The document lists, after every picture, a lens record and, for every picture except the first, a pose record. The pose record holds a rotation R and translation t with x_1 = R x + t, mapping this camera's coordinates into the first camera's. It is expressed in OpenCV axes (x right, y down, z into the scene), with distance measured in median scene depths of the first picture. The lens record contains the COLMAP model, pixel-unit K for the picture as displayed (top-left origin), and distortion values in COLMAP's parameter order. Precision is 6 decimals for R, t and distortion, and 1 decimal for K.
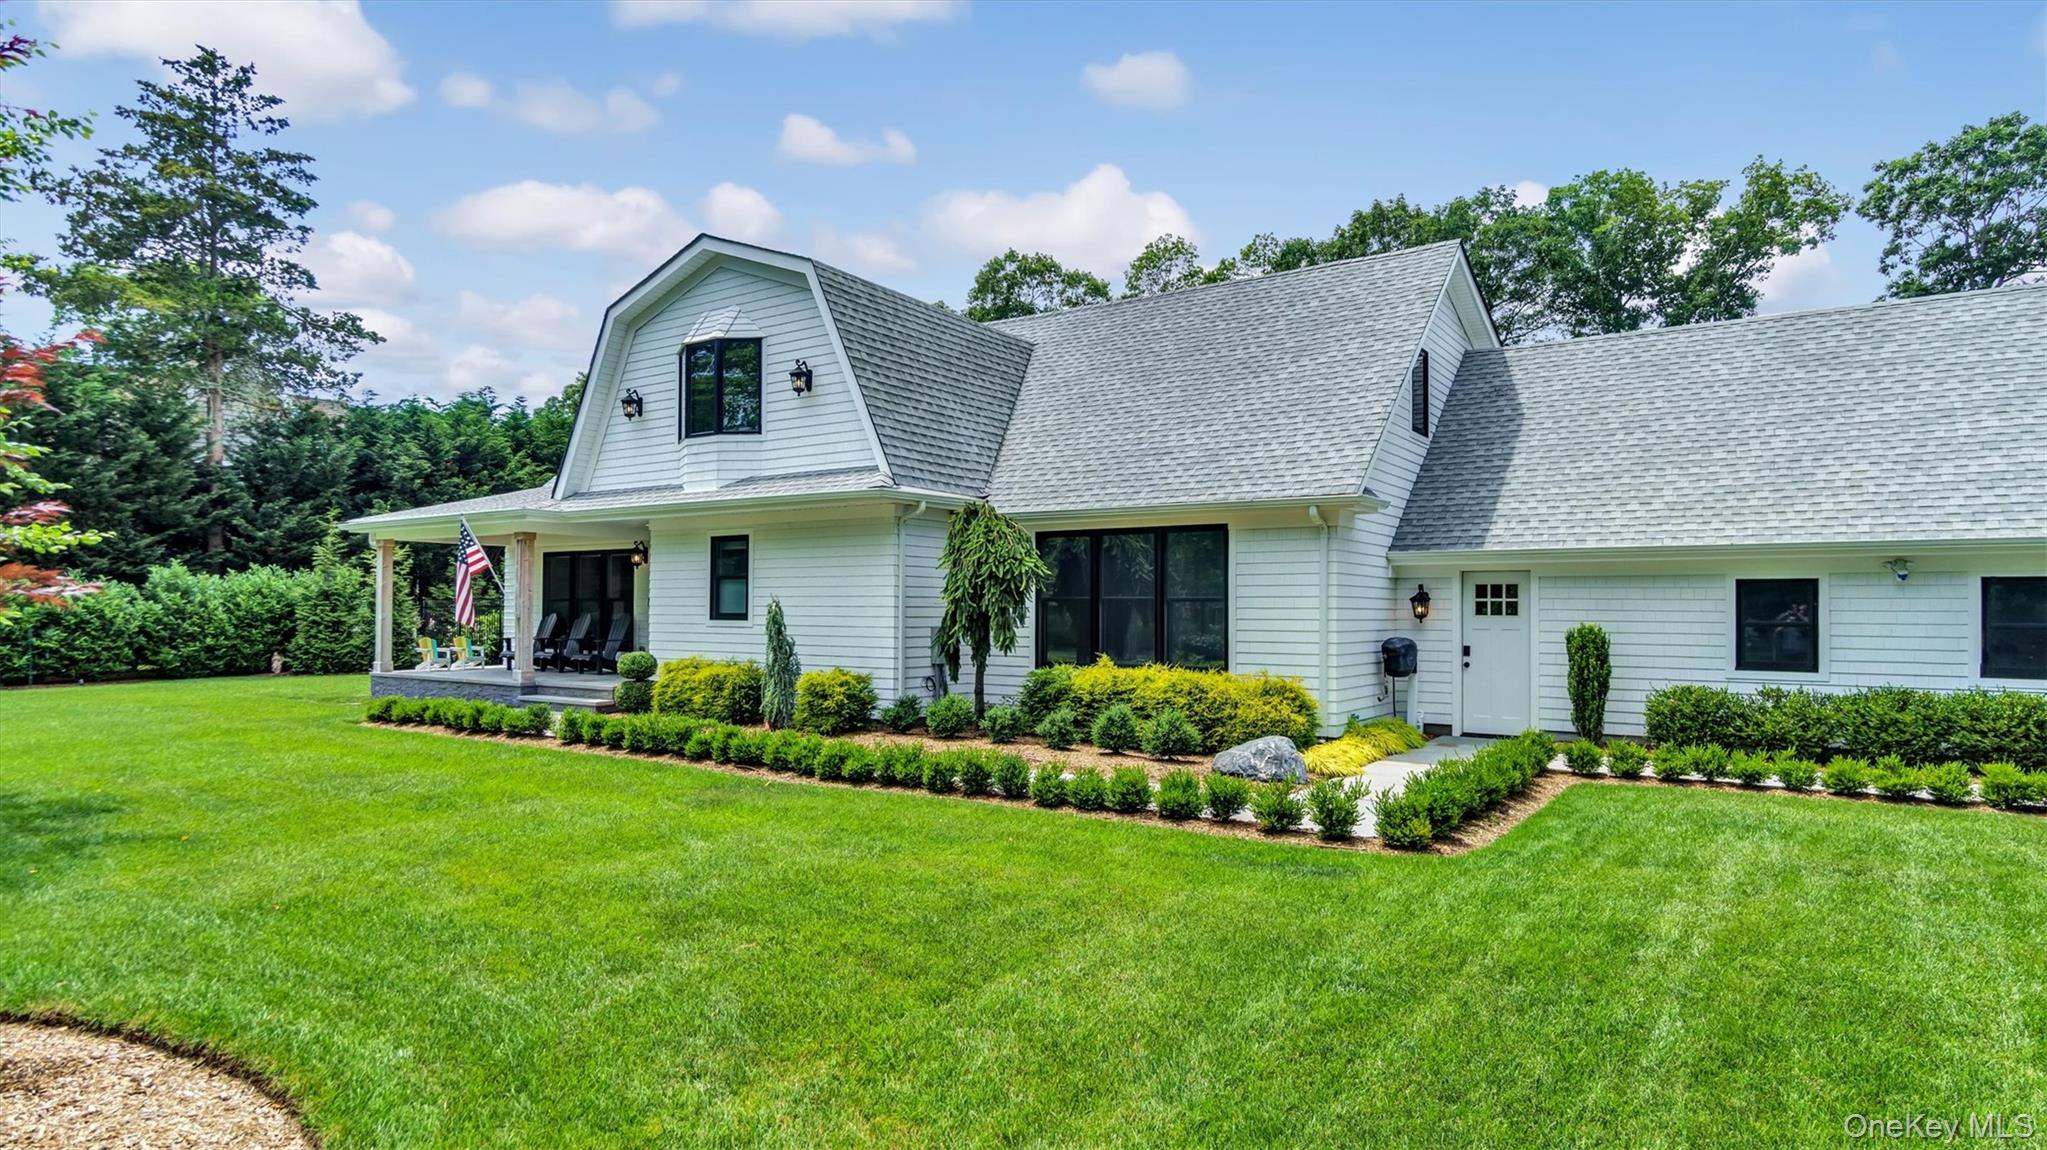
lens RADIAL K [[1056.6, 0, 1025.6], [0, 1056.6, 602.7], [0, 0, 1]] dist [-0.003615, -0.001066]
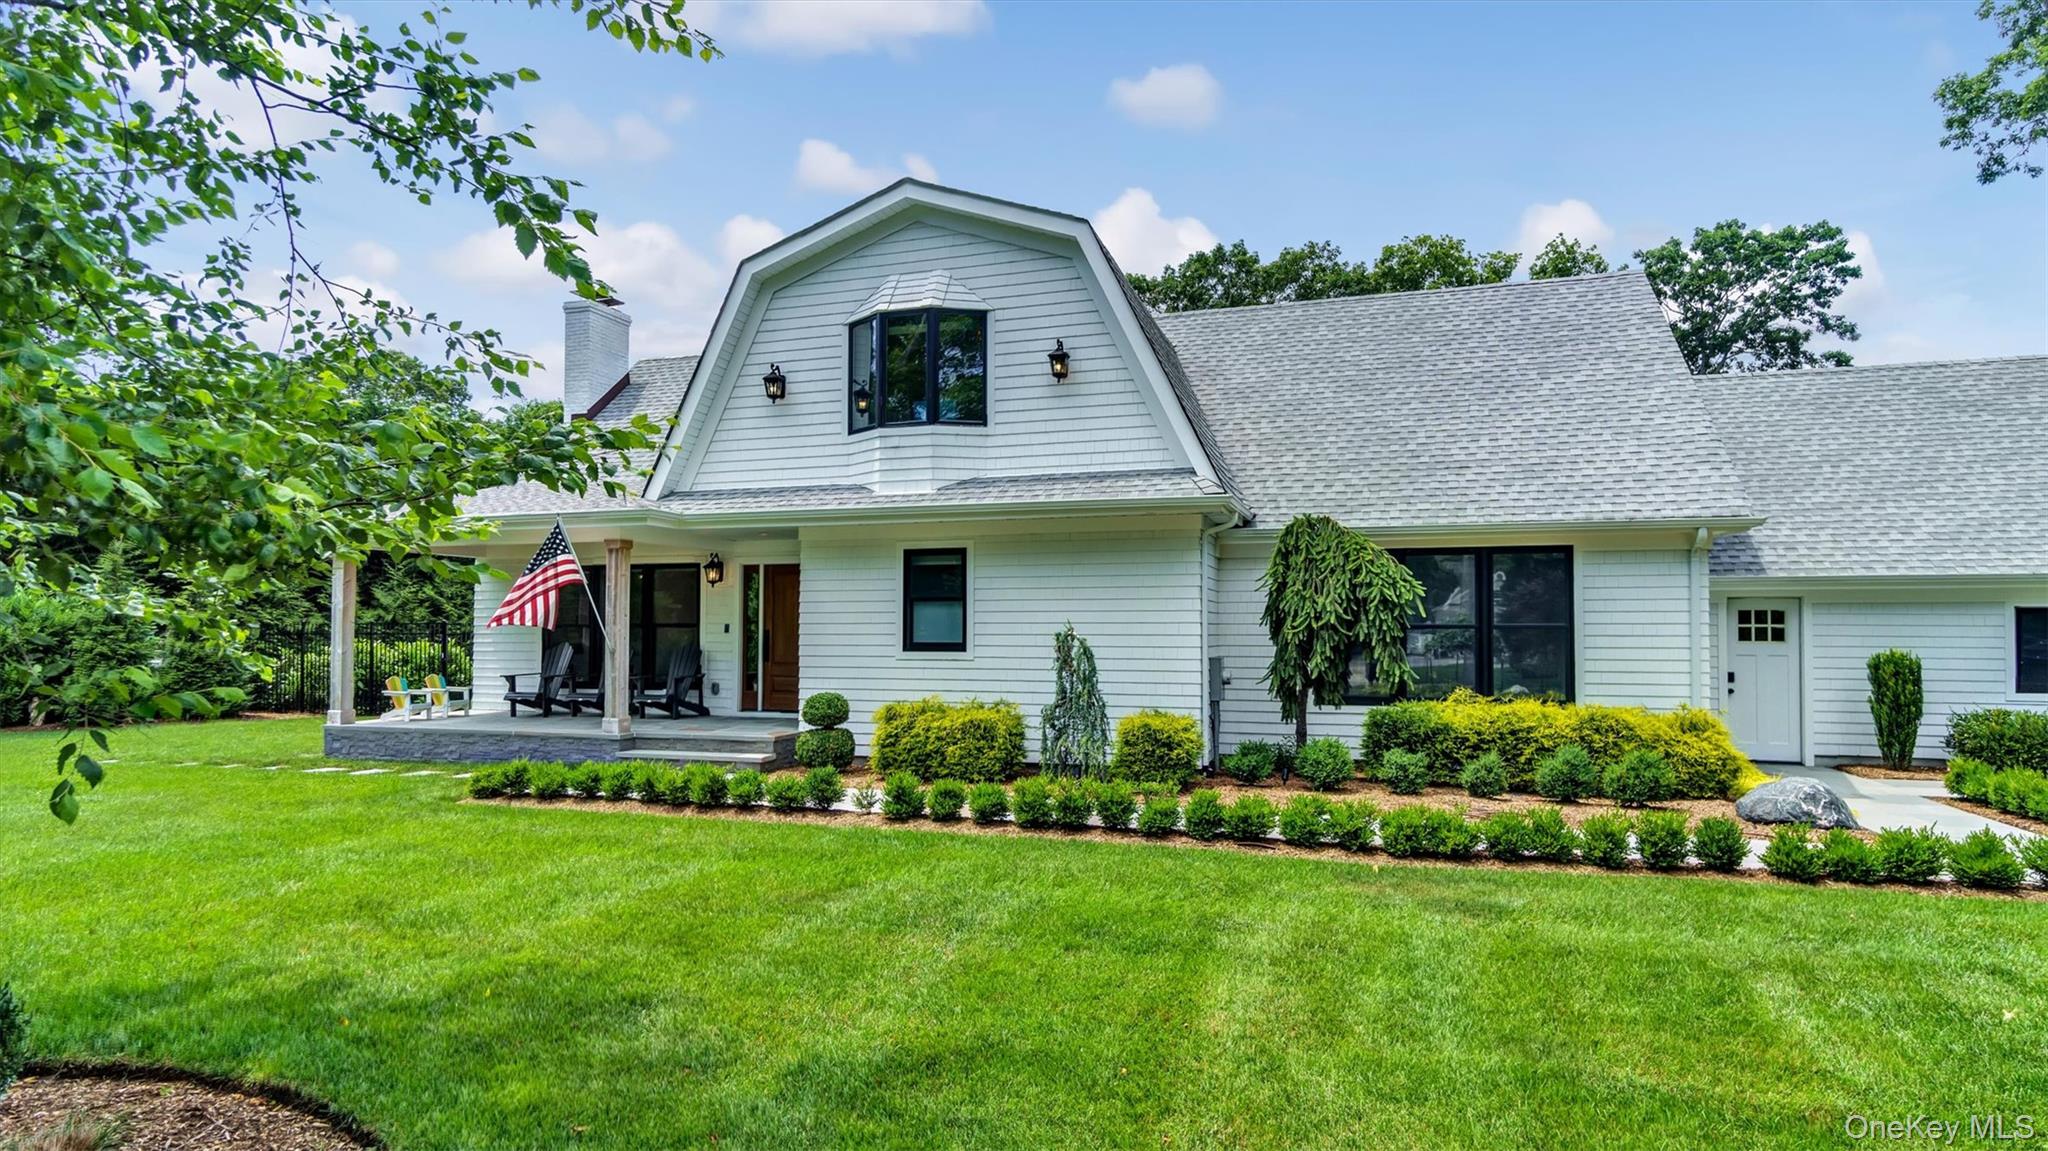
lens RADIAL K [[1030.7, 0, 1020.2], [0, 1030.7, 613.0], [0, 0, 1]] dist [0.003305, 0.000734]
pose [[0.963123, 0.001505, 0.269057, -0.437727], [0.001575, 0.999936, -0.011232, -0.004520], [-0.269057, 0.011241, 0.963059, 0.213911]]
